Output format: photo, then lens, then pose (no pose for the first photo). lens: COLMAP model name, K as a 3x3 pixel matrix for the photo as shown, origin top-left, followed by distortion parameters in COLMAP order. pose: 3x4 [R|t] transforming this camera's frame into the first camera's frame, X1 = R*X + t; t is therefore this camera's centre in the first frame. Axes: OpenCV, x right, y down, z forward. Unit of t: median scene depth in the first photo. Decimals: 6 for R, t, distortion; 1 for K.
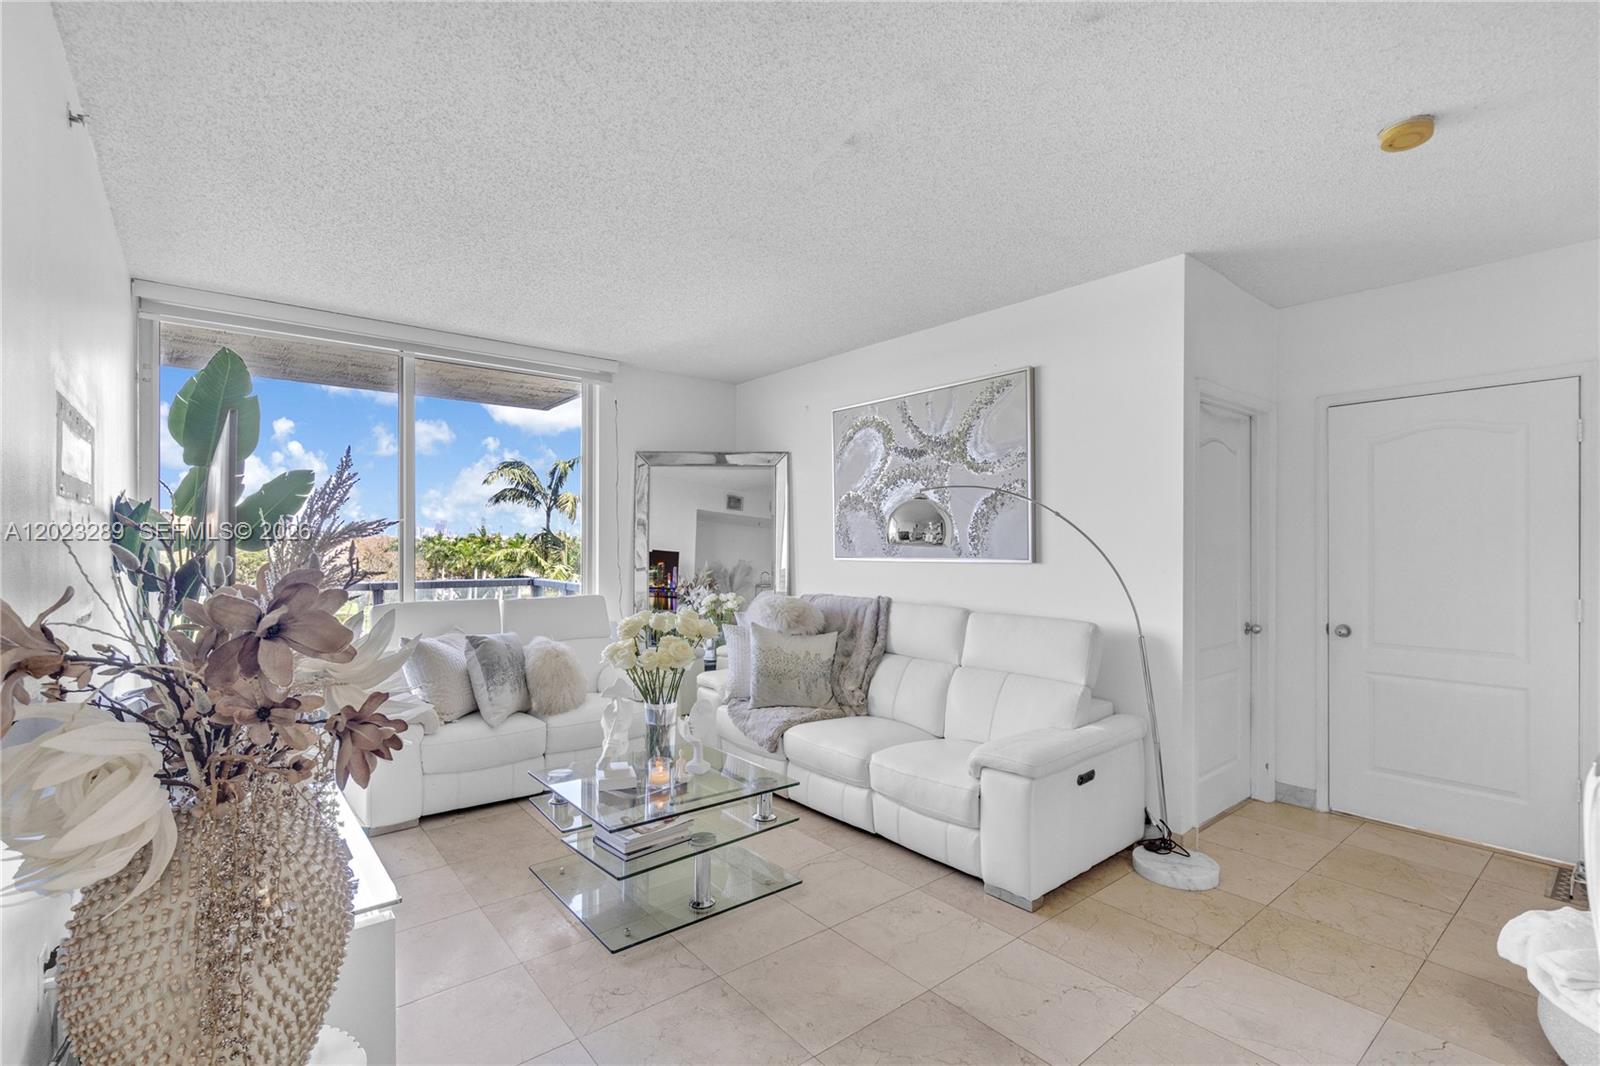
lens RADIAL K [[734.7, 0, 796.3], [0, 734.7, 544.6], [0, 0, 1]] dist [-0.000023, -0.000501]
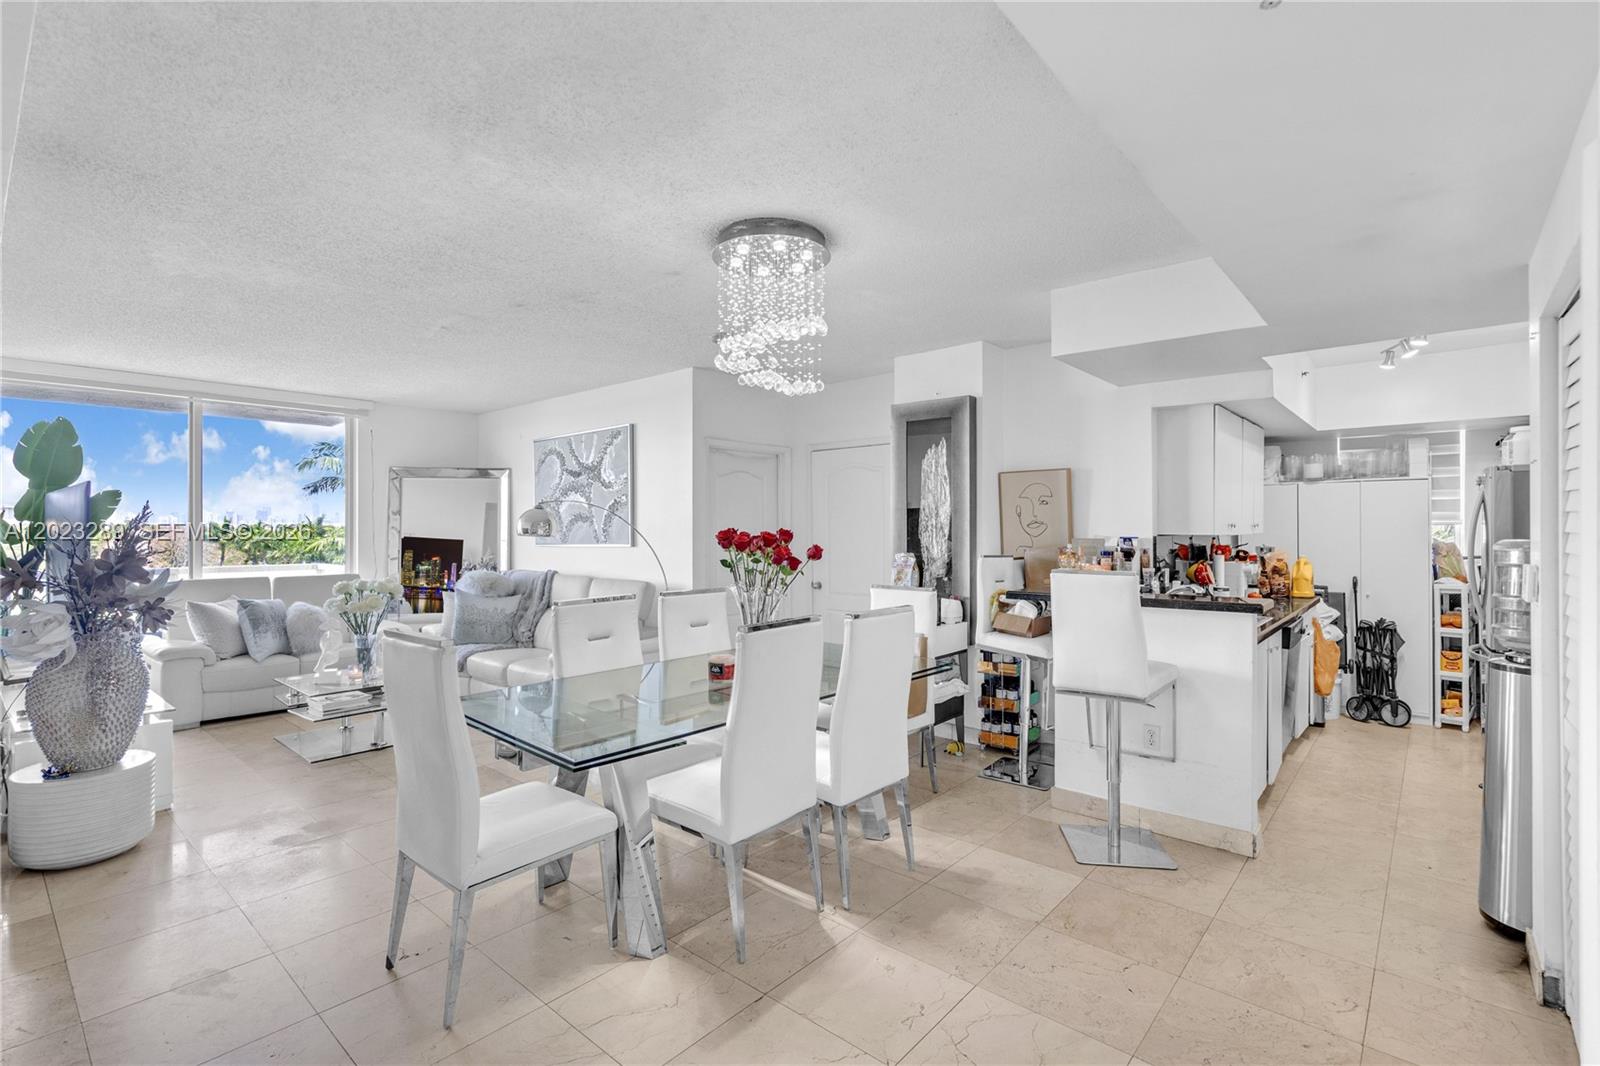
lens RADIAL K [[745.2, 0, 797.8], [0, 745.2, 523.6], [0, 0, 1]] dist [-0.000422, 0.000430]
pose [[0.985282, -0.004801, 0.170871, 0.374137], [0.006507, 0.999934, -0.009425, -0.006907], [-0.170814, 0.010398, 0.985248, -0.617124]]
